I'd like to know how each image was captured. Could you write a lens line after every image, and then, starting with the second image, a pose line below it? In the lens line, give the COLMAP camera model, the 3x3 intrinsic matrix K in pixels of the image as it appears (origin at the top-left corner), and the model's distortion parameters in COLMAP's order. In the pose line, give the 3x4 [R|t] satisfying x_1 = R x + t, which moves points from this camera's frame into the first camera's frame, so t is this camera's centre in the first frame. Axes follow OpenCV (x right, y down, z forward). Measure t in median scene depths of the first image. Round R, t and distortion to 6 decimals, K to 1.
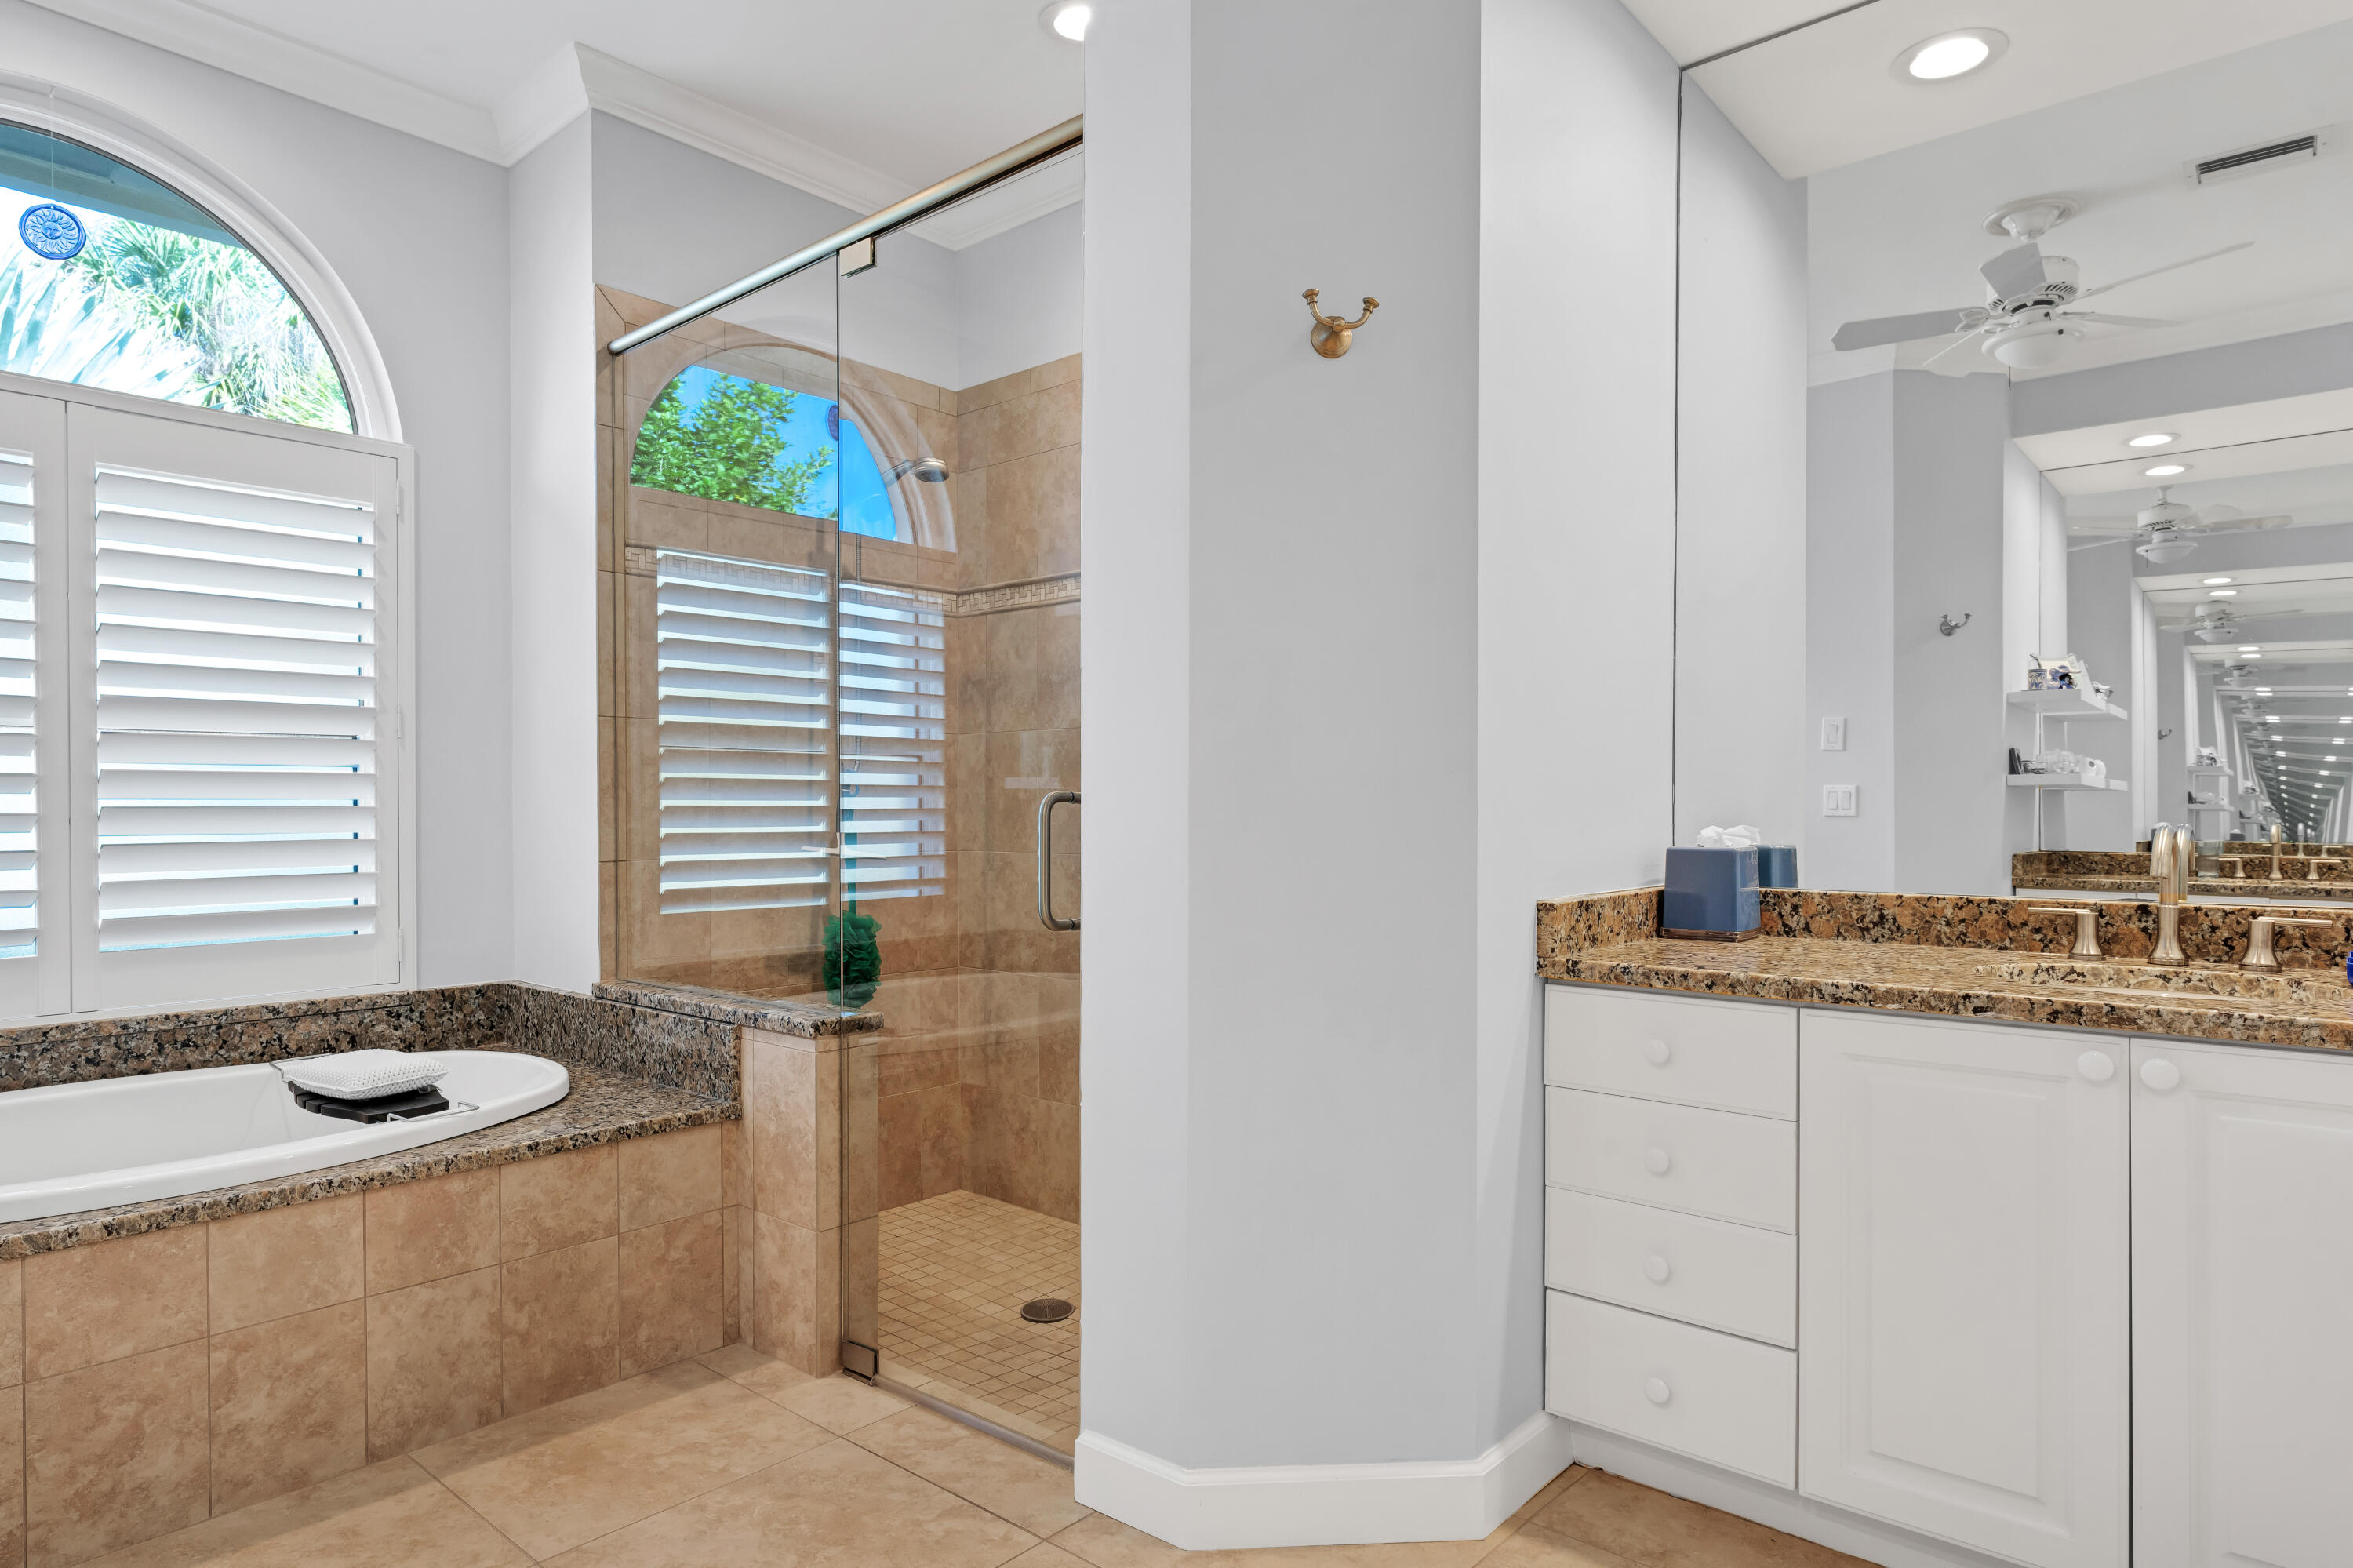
lens RADIAL K [[1365.3, 0, 1195.2], [0, 1365.3, 815.9], [0, 0, 1]] dist [-0.007211, 0.003768]
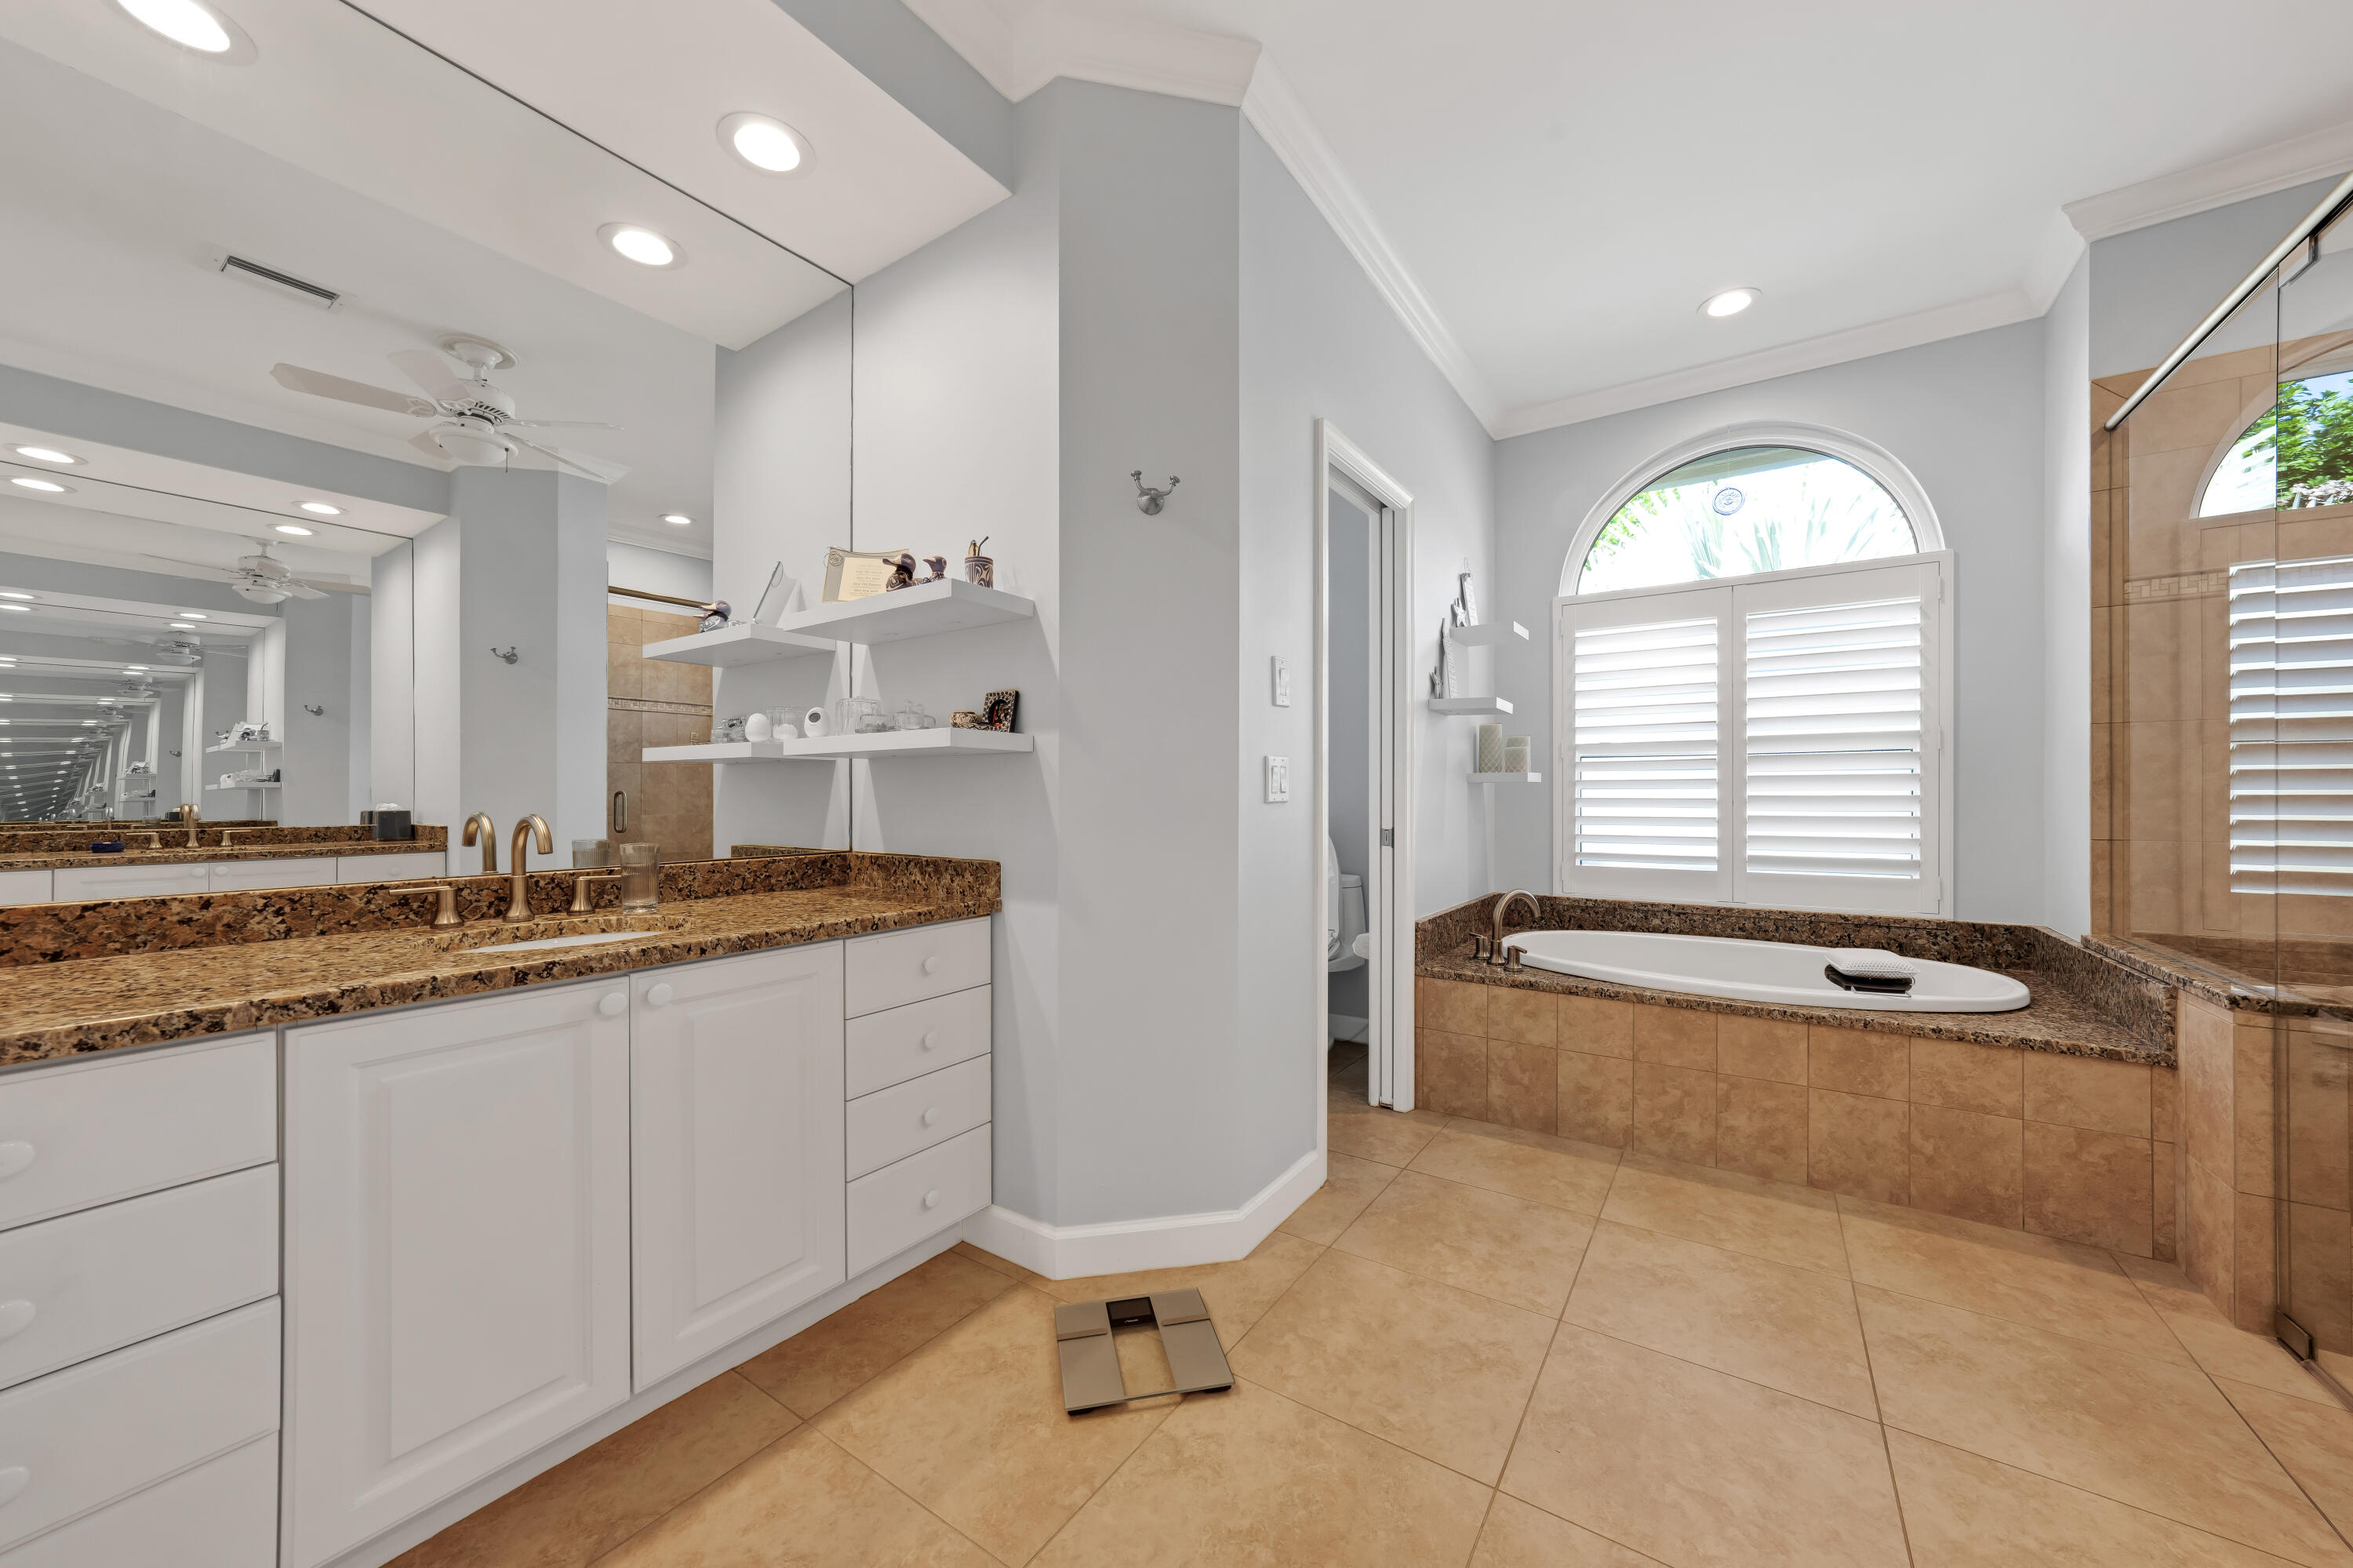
lens RADIAL K [[841.7, 0, 1178.7], [0, 841.7, 797.1], [0, 0, 1]] dist [-0.011041, 0.003845]
pose [[0.105059, 0.003517, -0.994460, 0.287784], [-0.007690, 0.999967, 0.002724, -0.001375], [0.994436, 0.007361, 0.105082, 0.096951]]
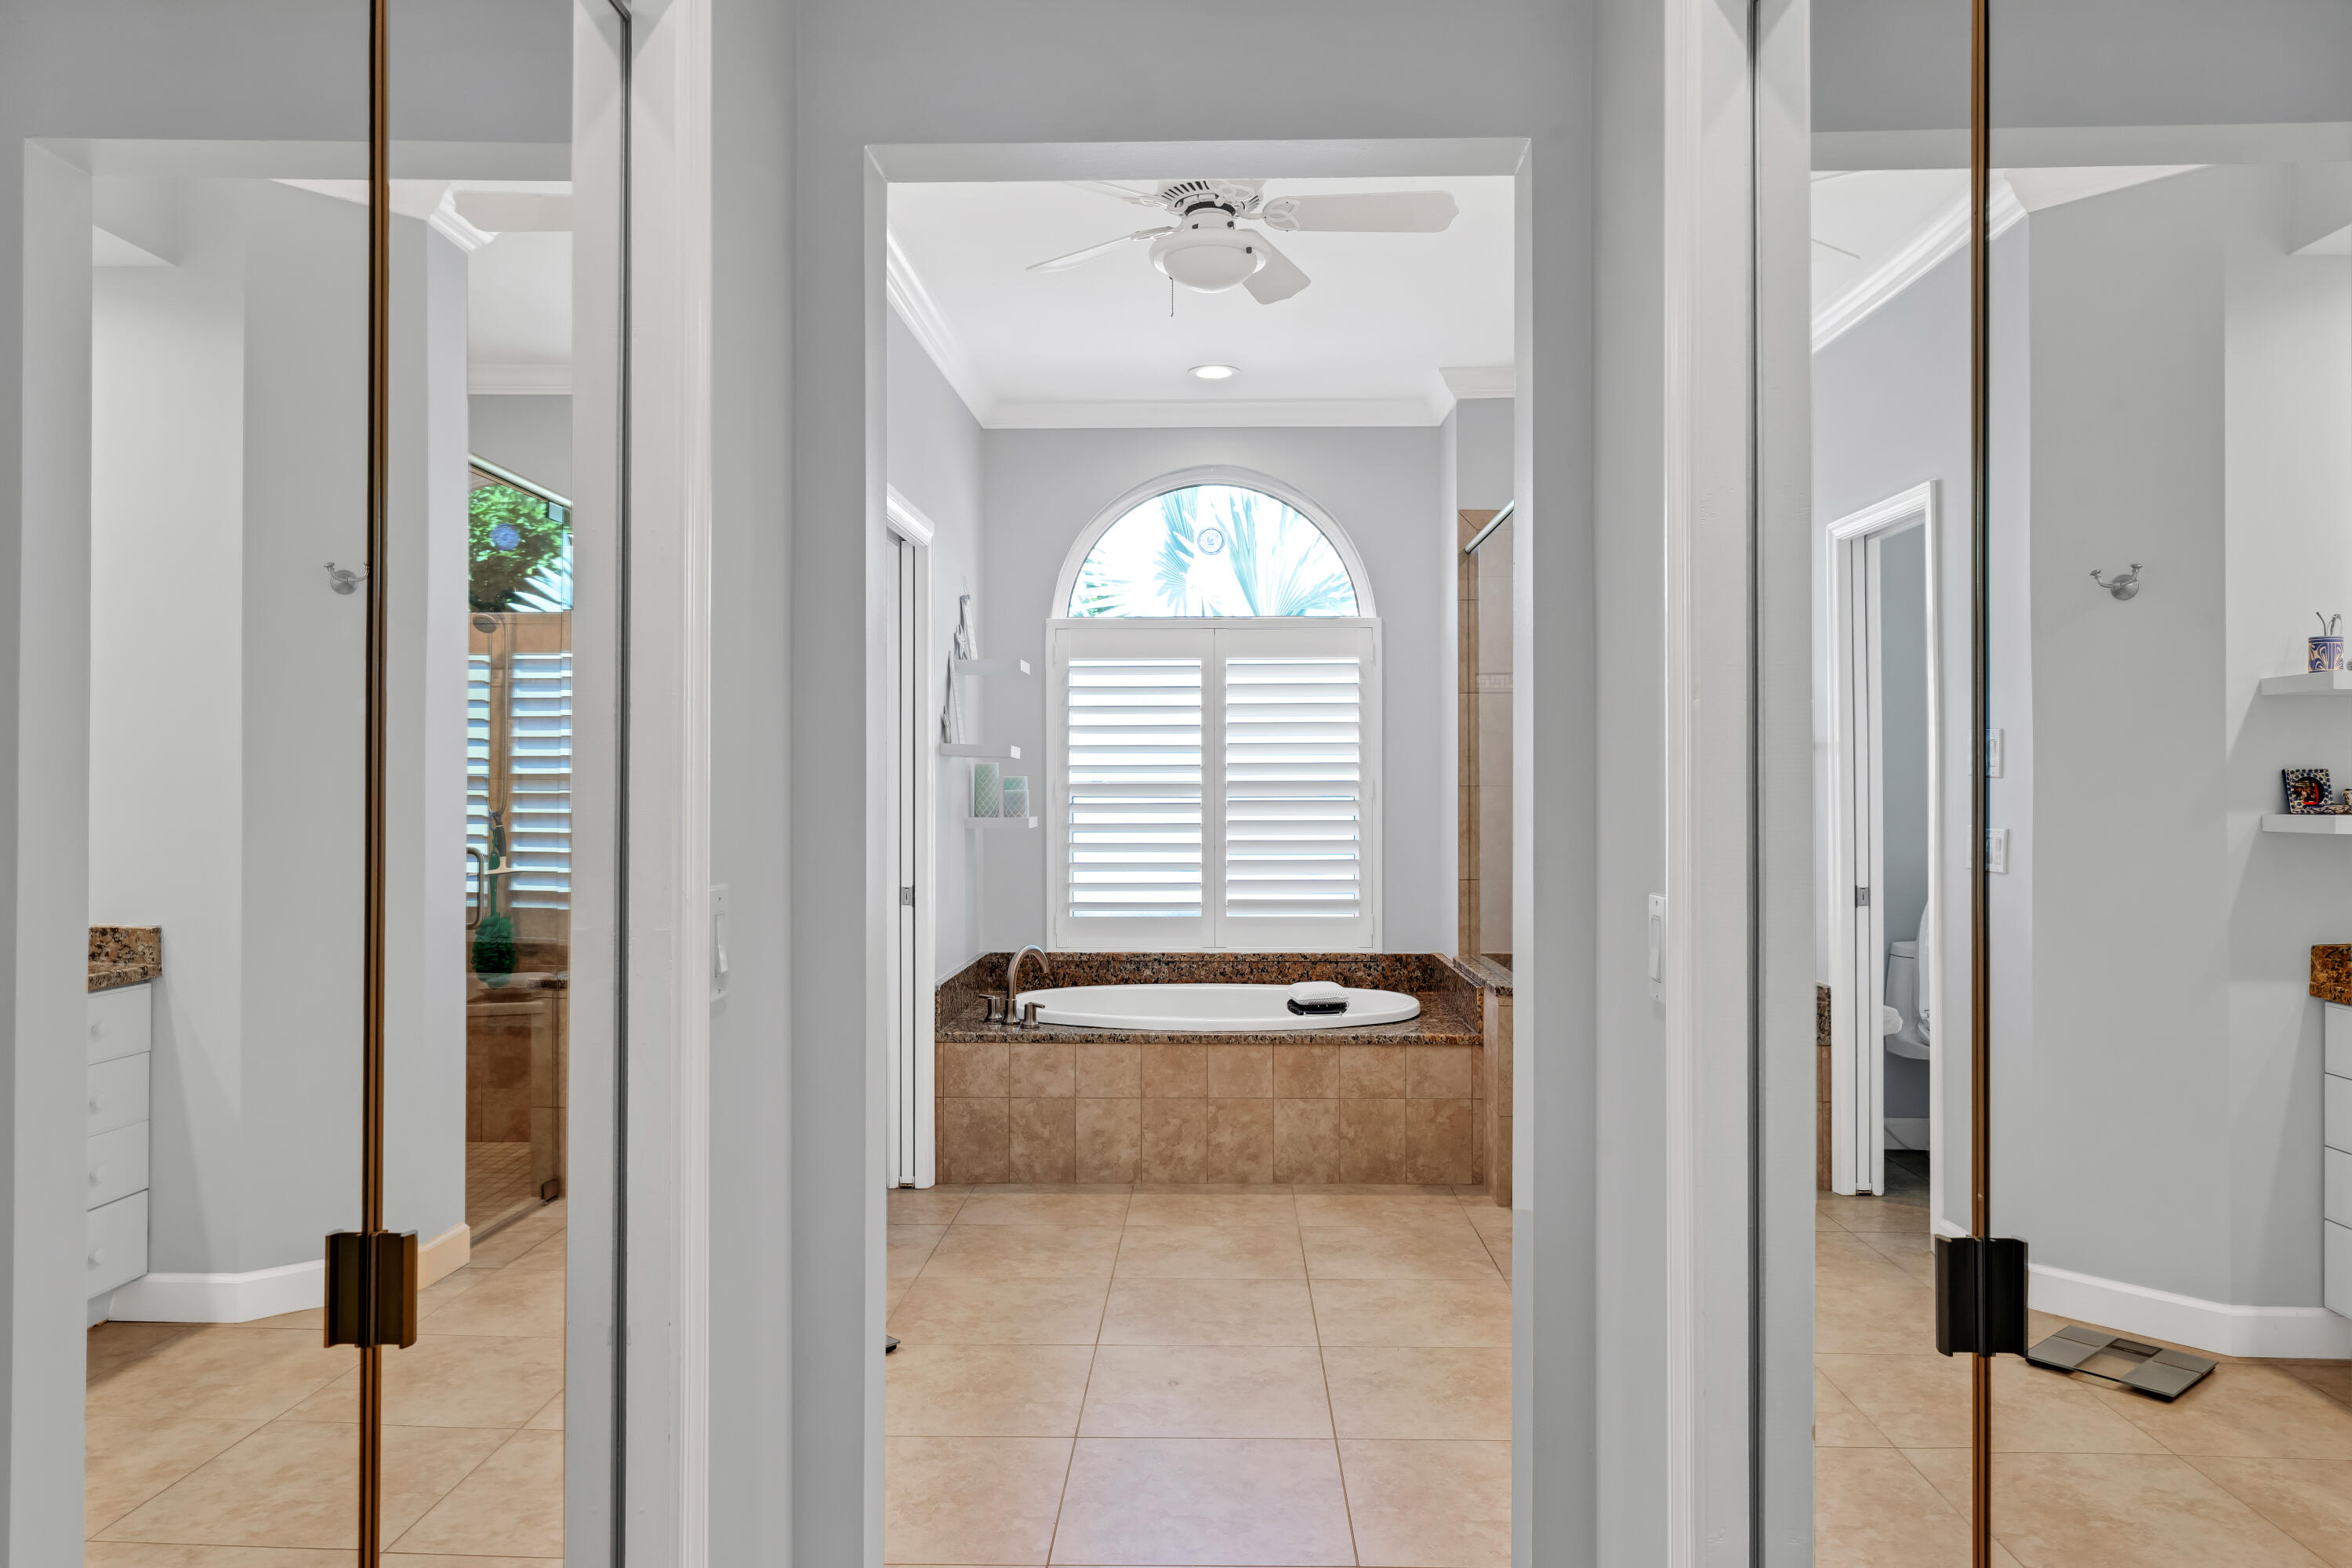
lens RADIAL K [[1685.8, 0, 1166.8], [0, 1685.8, 785.4], [0, 0, 1]] dist [0.008831, 0.000202]
pose [[0.623920, 0.002875, -0.781483, 1.032671], [-0.006512, 0.999978, -0.001520, -0.082726], [0.781461, 0.006037, 0.623924, -0.558812]]
